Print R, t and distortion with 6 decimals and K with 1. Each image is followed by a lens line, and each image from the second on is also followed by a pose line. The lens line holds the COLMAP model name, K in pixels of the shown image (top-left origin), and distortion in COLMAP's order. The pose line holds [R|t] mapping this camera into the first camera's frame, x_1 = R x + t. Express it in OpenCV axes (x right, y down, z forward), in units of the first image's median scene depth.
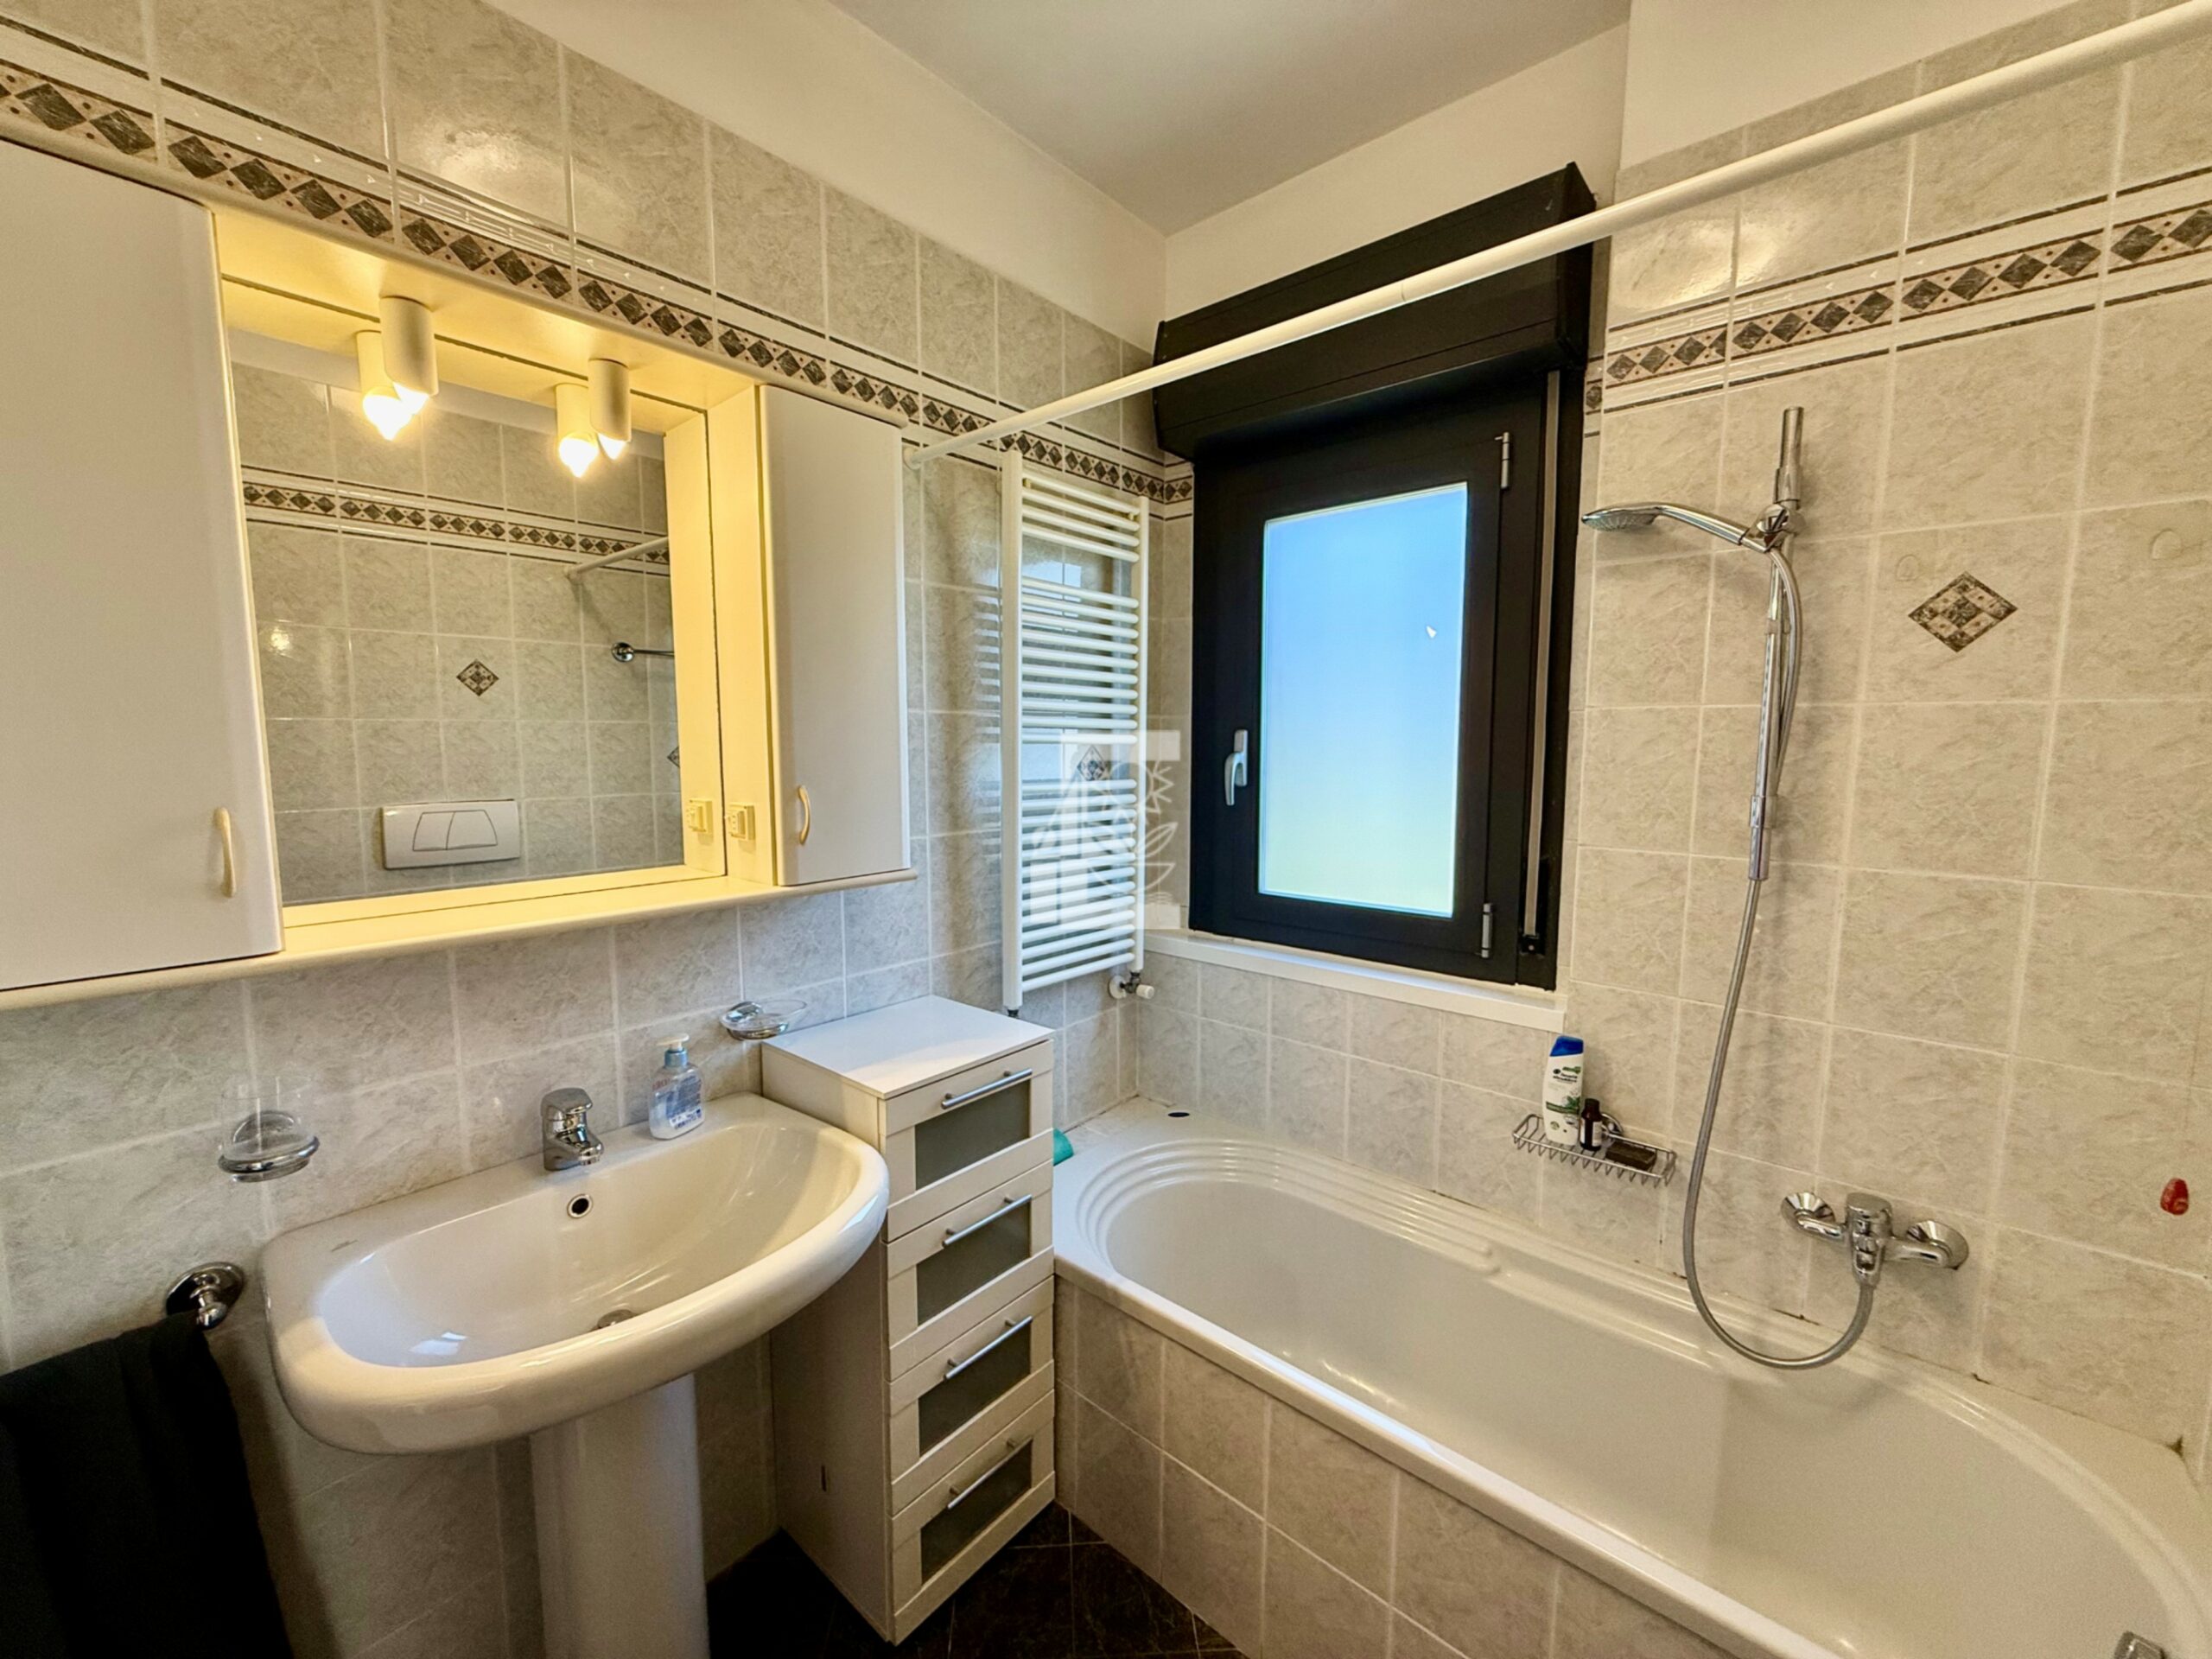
lens RADIAL K [[879.3, 0, 1099.2], [0, 879.3, 828.4], [0, 0, 1]] dist [0.000556, -0.000075]
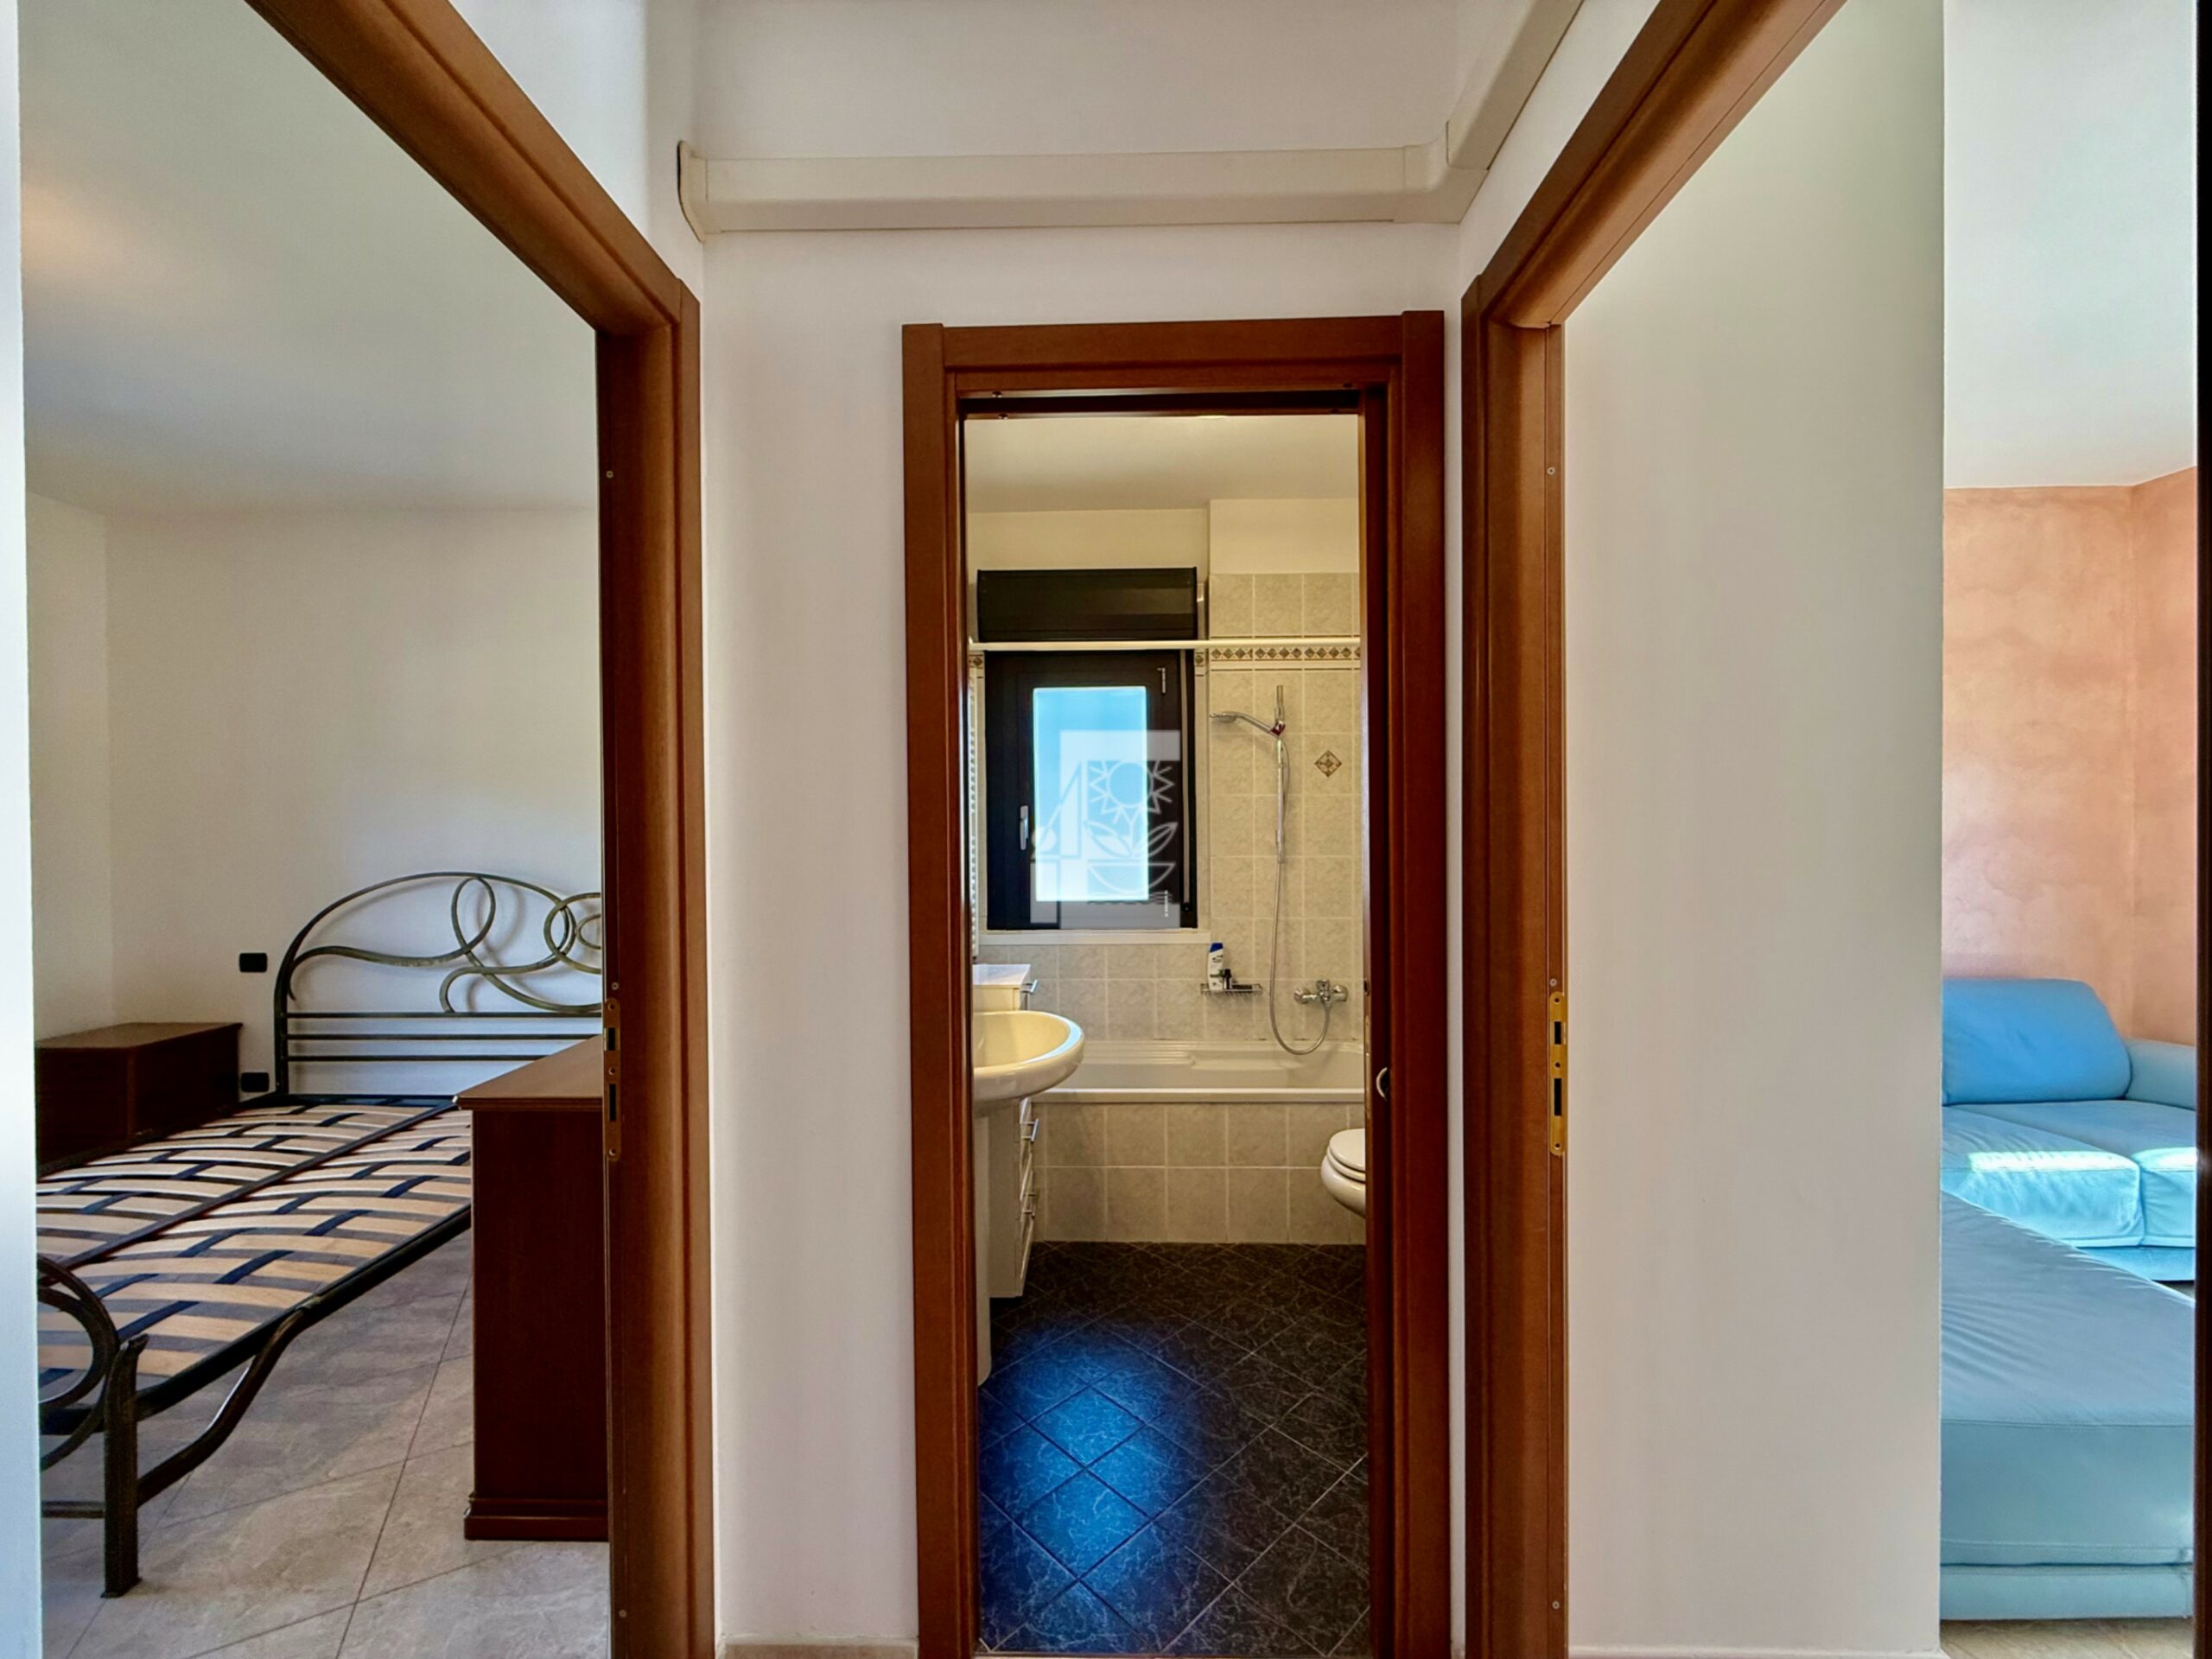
lens RADIAL K [[877.9, 0, 1099.0], [0, 877.9, 828.5], [0, 0, 1]] dist [-0.000098, -0.000010]
pose [[0.765290, -0.013095, 0.643553, -1.230324], [0.074638, 0.994854, -0.068513, 0.088945], [-0.639344, 0.100466, 0.762329, -0.582306]]
